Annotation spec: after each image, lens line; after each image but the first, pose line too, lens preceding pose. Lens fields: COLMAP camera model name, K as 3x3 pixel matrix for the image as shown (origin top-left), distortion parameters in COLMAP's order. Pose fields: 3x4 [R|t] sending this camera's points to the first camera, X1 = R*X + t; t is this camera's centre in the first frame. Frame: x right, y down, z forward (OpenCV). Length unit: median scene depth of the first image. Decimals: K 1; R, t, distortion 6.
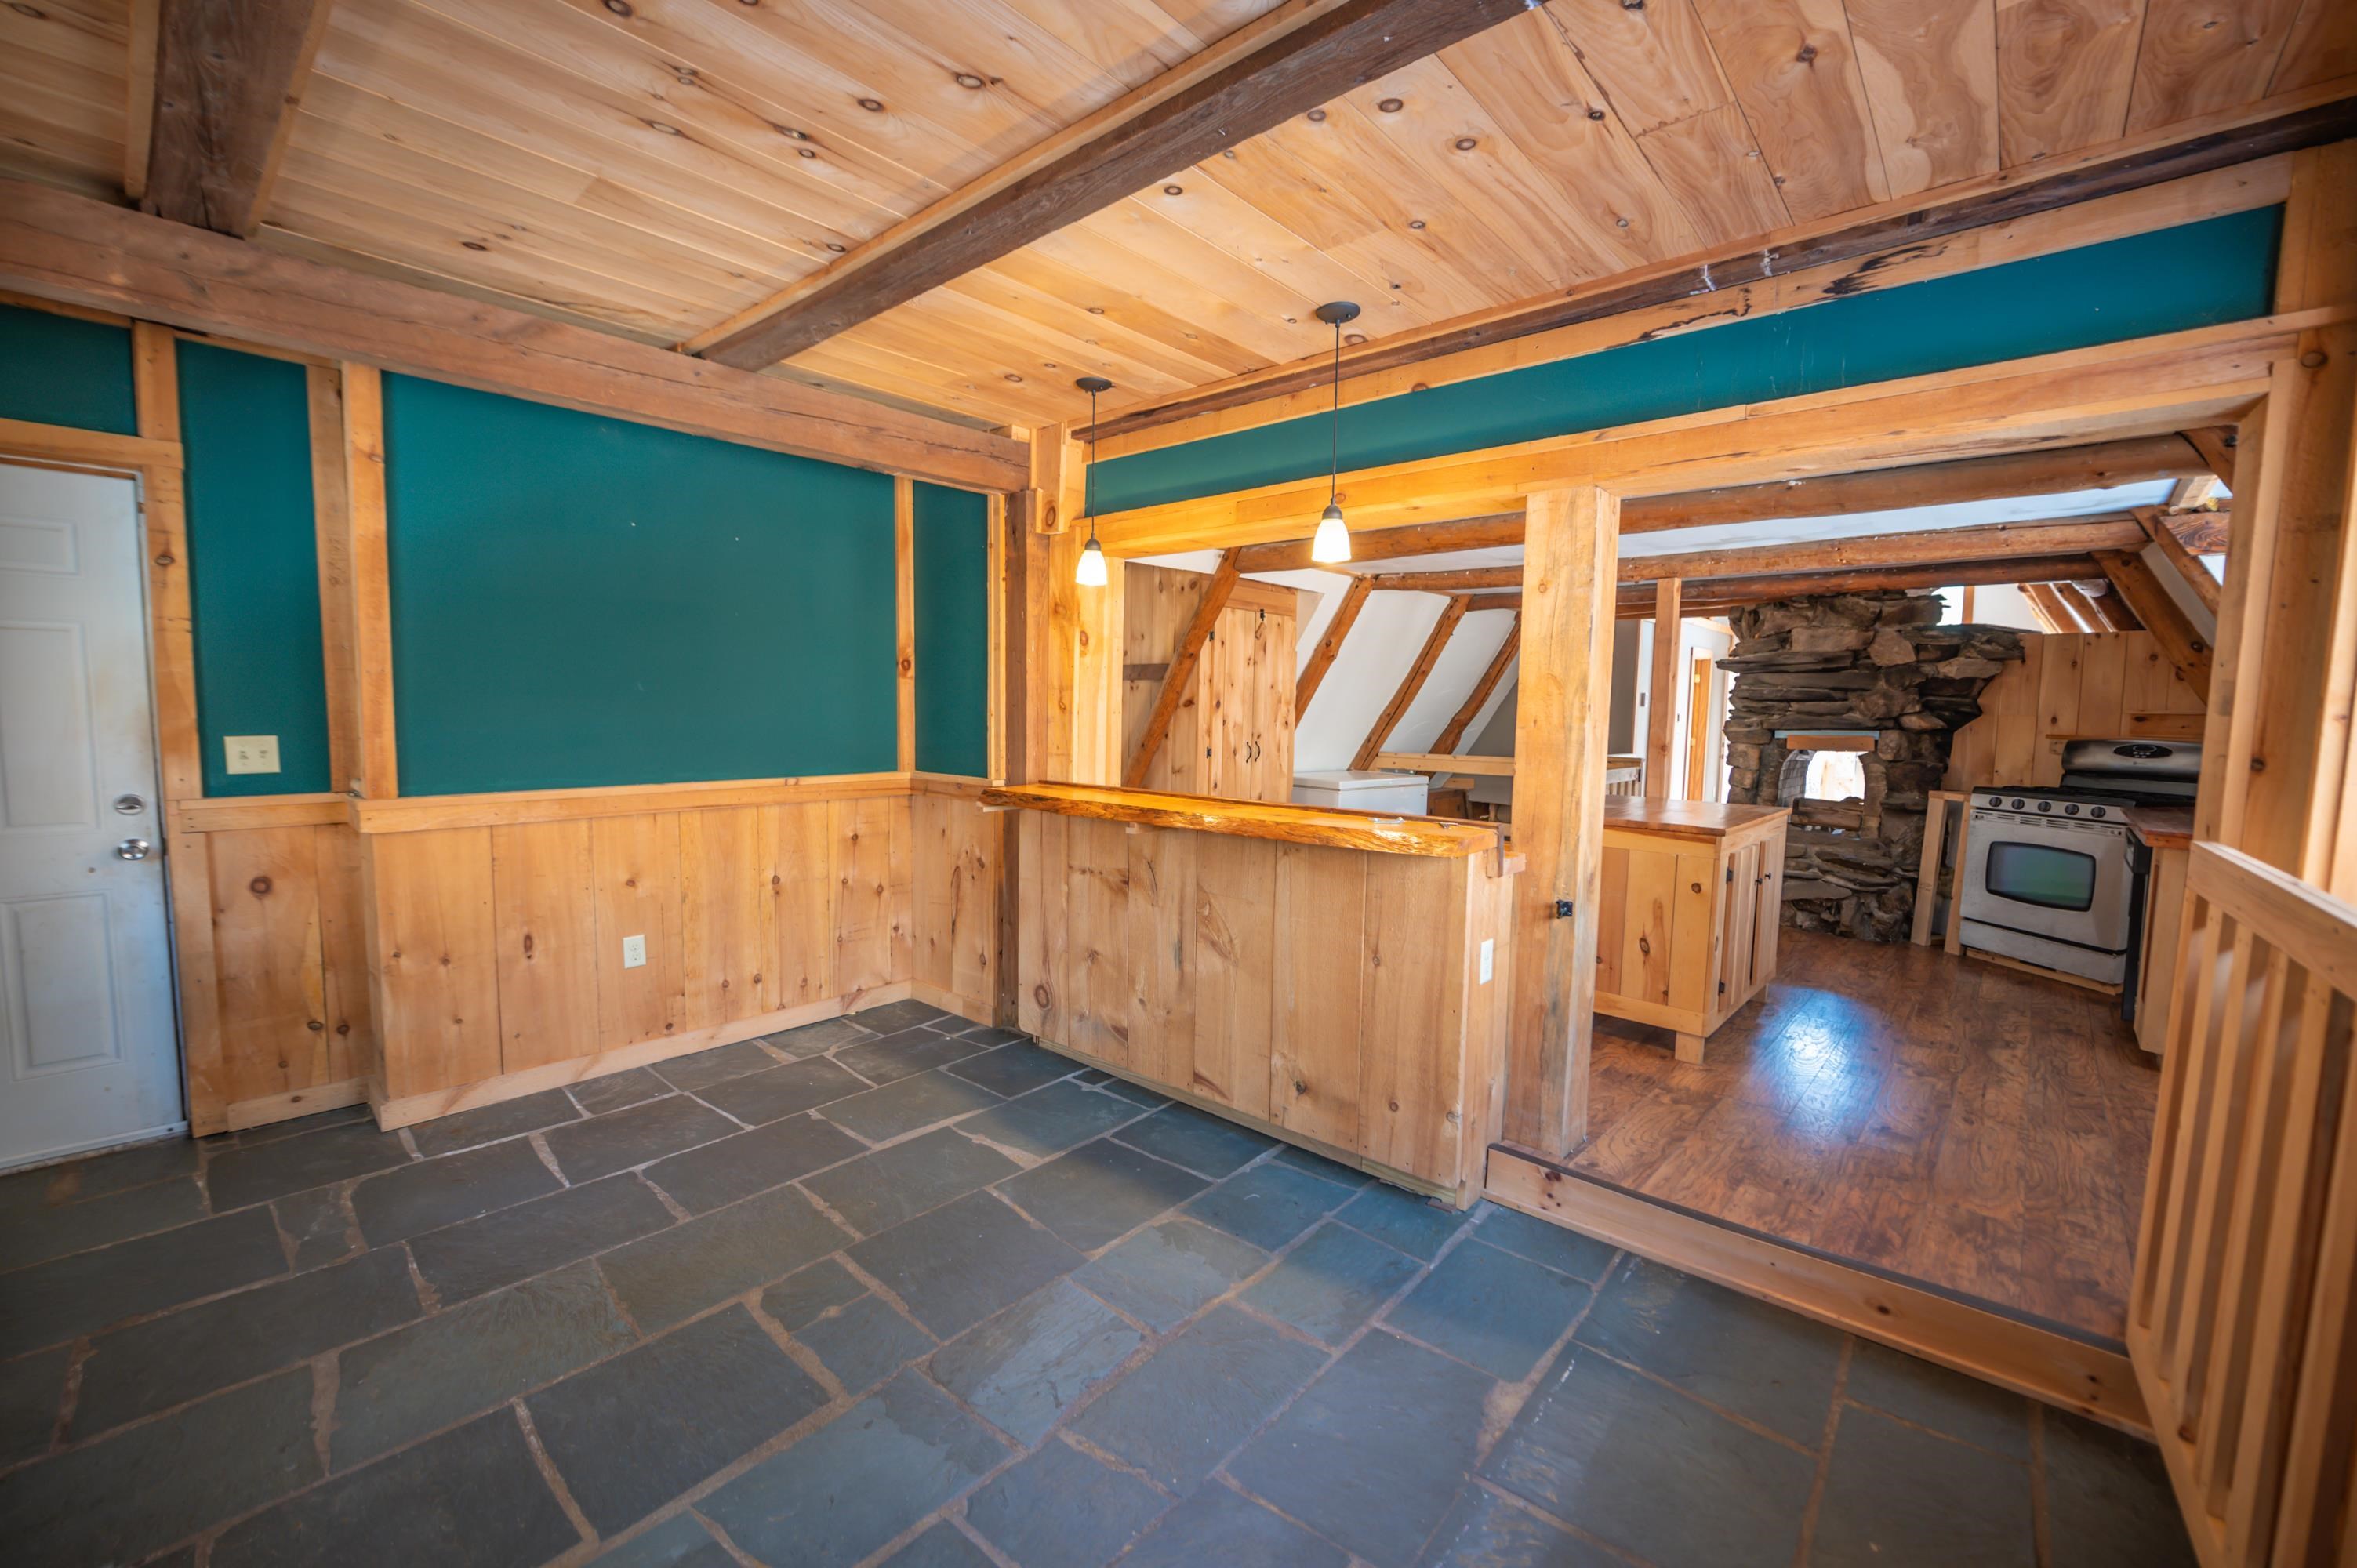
lens RADIAL K [[938.0, 0, 1175.0], [0, 938.0, 788.8], [0, 0, 1]] dist [-0.002244, -0.000042]
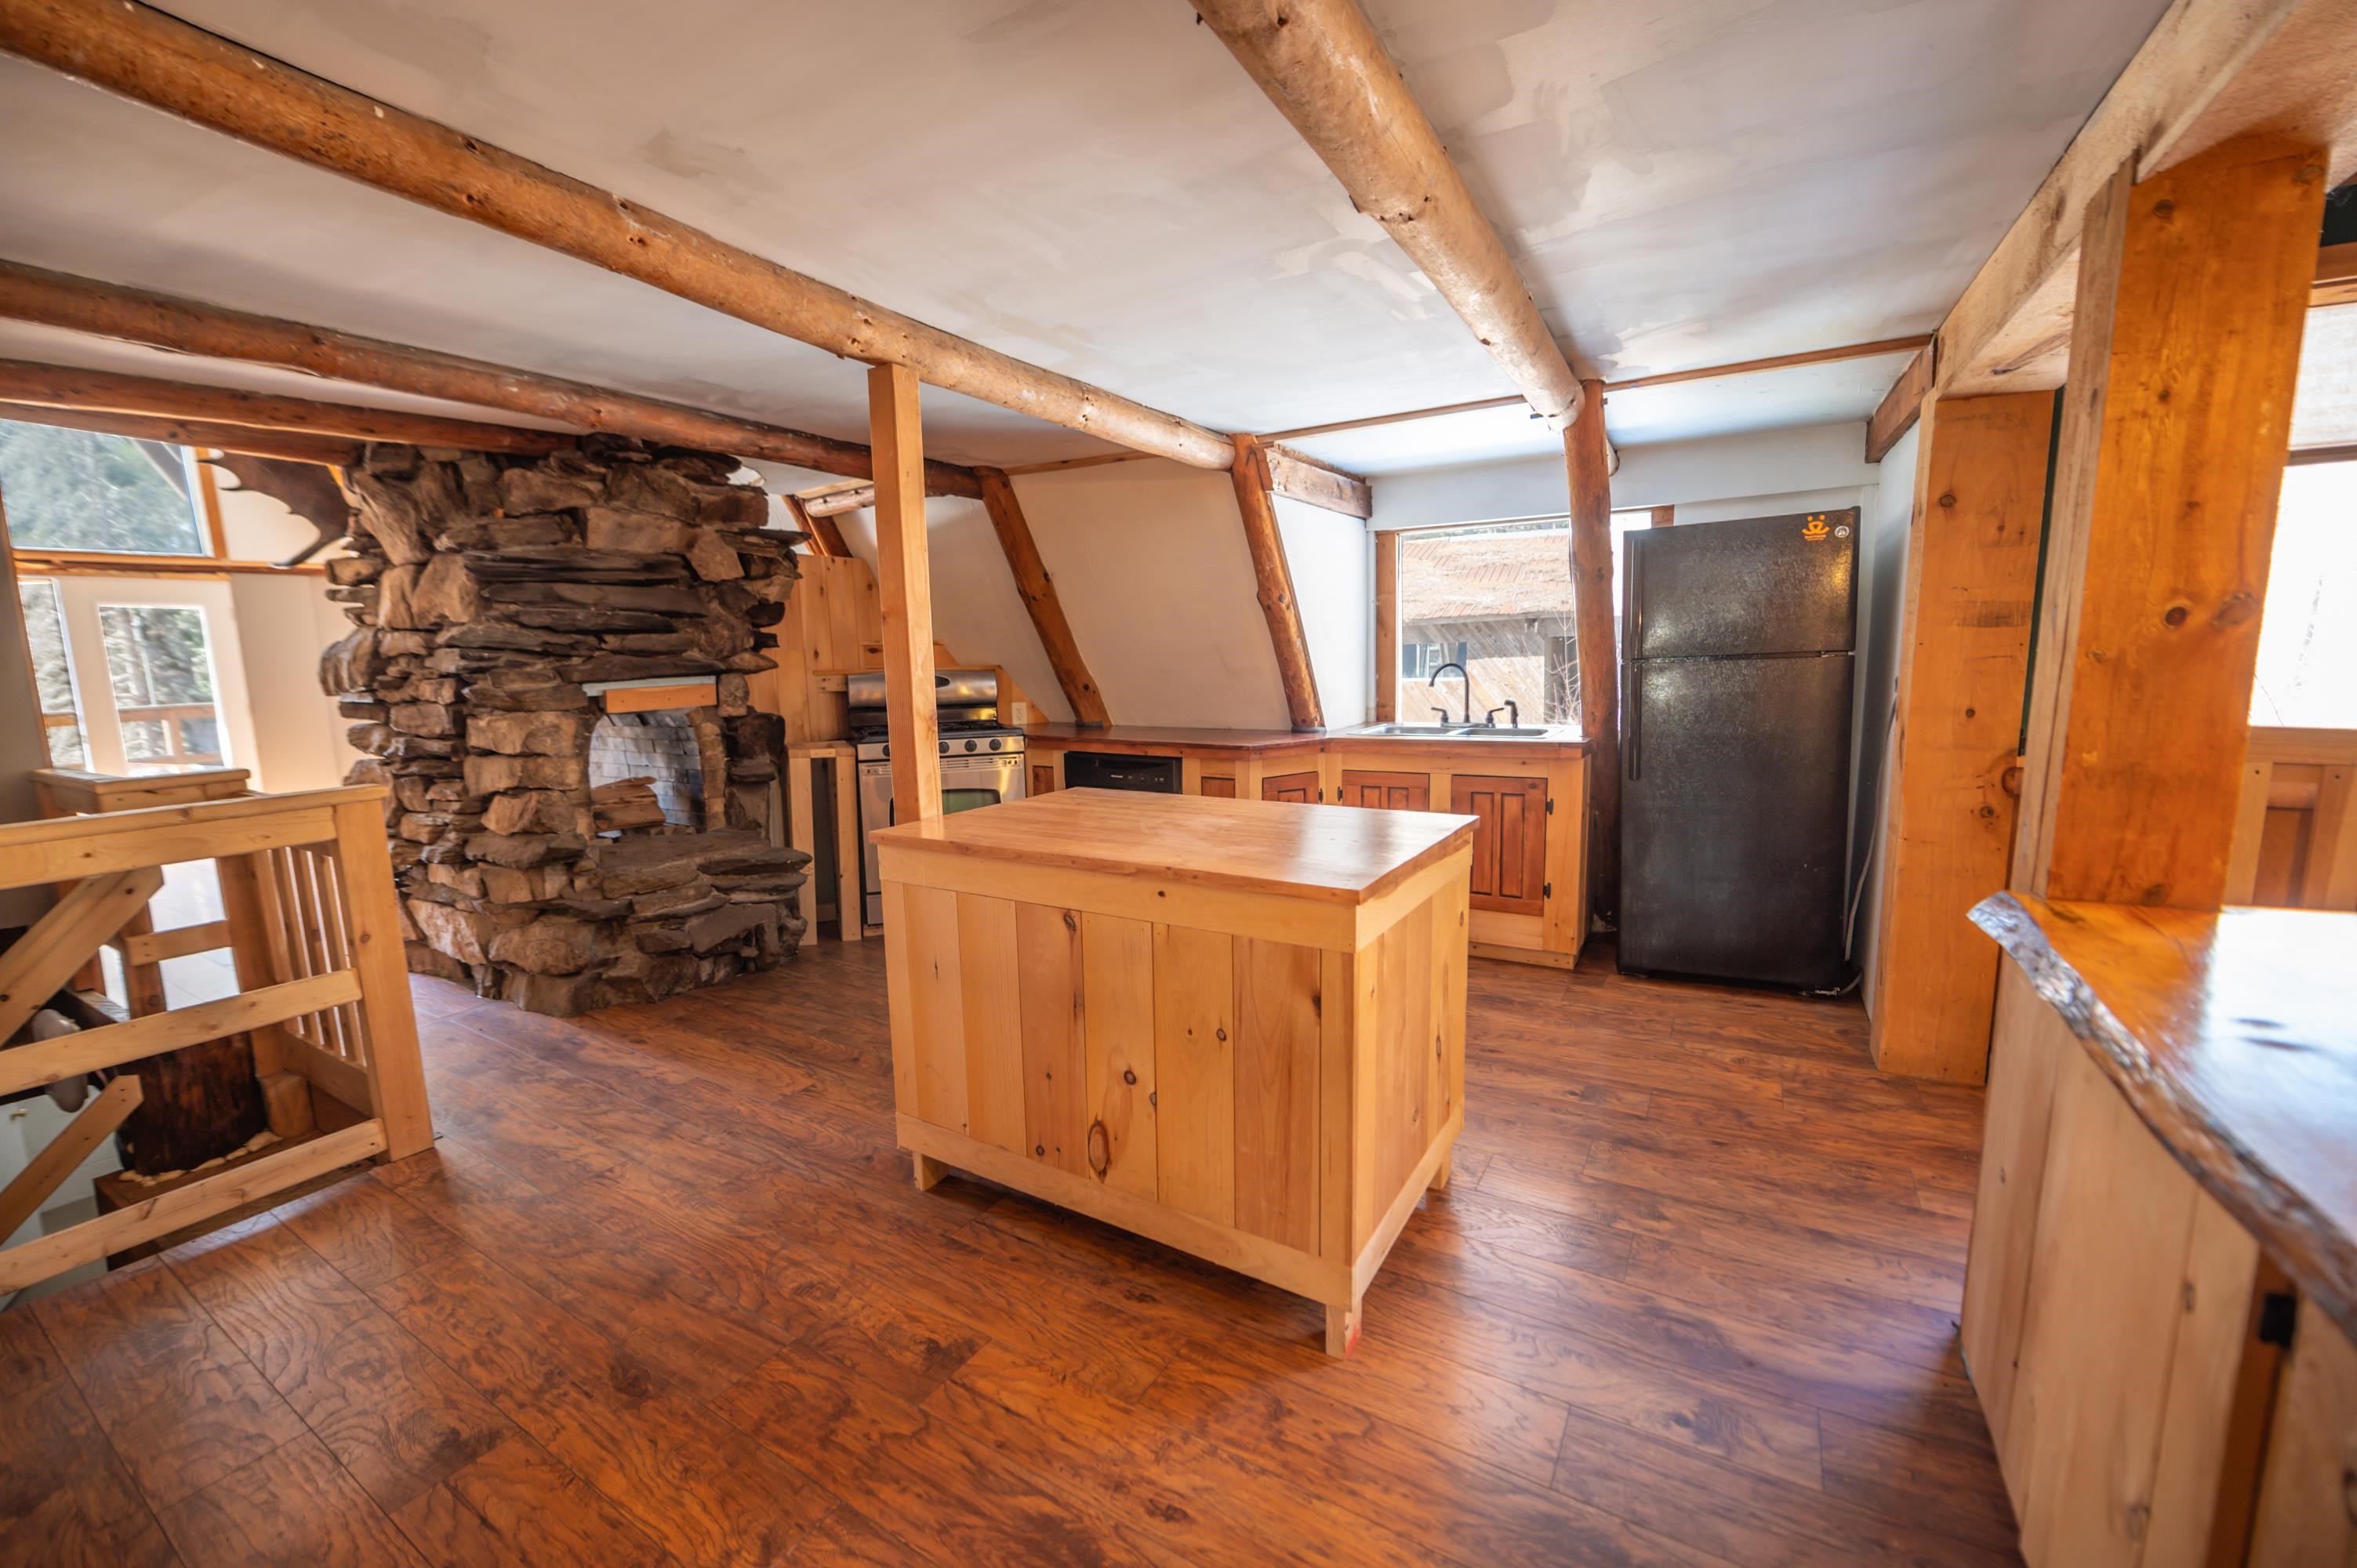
lens RADIAL K [[938.0, 0, 1173.0], [0, 938.0, 799.0], [0, 0, 1]] dist [-0.002244, -0.000042]
pose [[-0.181443, -0.166964, 0.969124, -0.002466], [0.104933, 0.976568, 0.187892, -0.067835], [-0.977787, 0.135785, -0.159671, 0.793190]]
